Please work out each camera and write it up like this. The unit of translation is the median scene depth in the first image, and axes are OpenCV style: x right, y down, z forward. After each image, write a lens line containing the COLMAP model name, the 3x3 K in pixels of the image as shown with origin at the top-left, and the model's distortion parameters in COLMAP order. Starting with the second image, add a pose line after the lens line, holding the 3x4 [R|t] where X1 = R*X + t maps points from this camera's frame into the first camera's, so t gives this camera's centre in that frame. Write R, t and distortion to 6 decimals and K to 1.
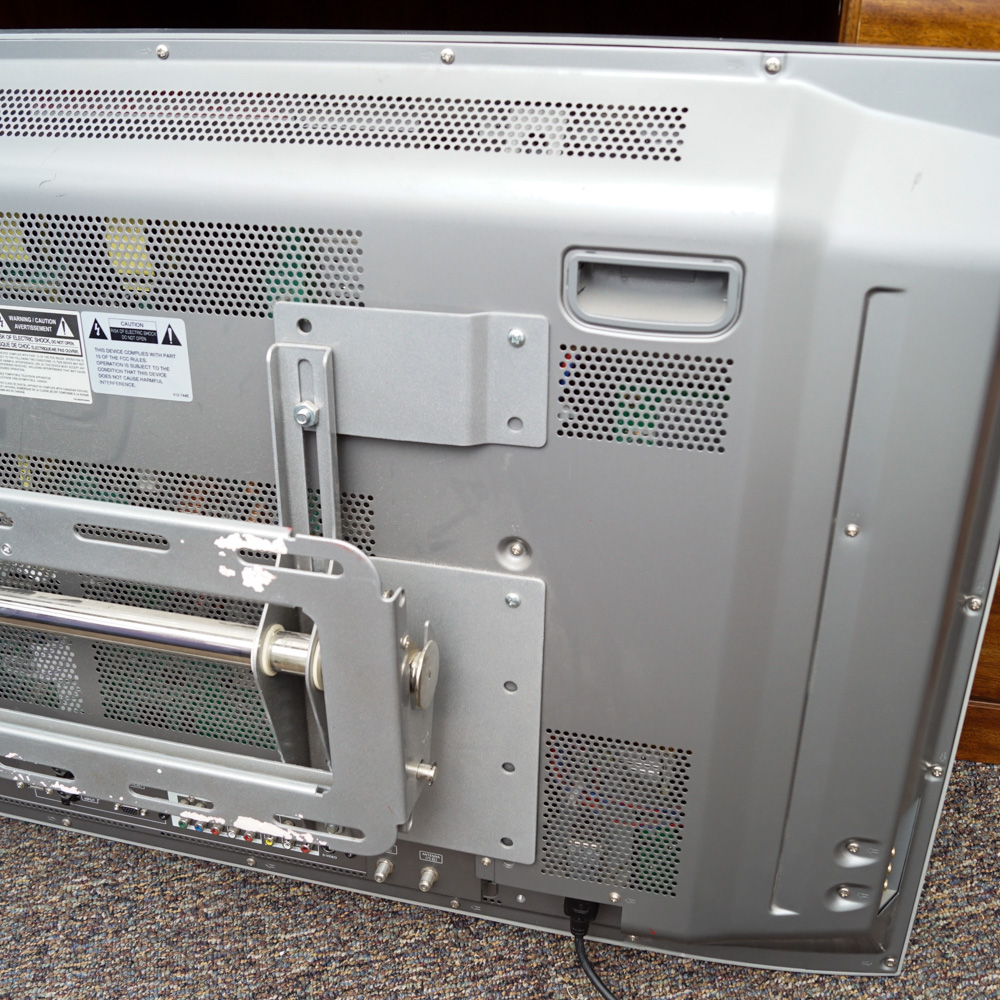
lens RADIAL K [[1059.8, 0, 499.5], [0, 1059.8, 421.6], [0, 0, 1]] dist [0.007299, -0.013122]
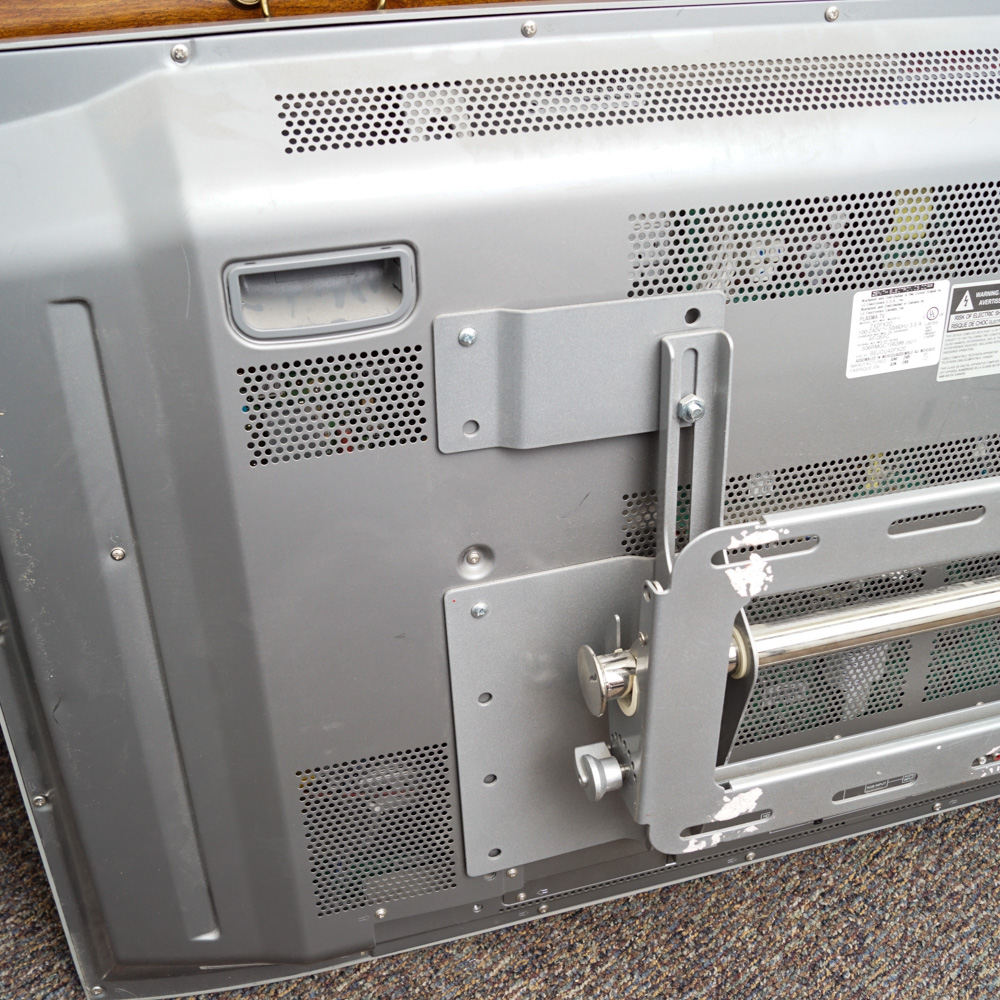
lens RADIAL K [[1108.6, 0, 500.0], [0, 1108.6, 500.0], [0, 0, 1]] dist [-0.005077, 0.021125]
pose [[0.867547, -0.265502, 0.420560, -0.314934], [0.239703, 0.964109, 0.114180, -0.033063], [-0.435780, 0.001753, 0.900051, 0.070581]]
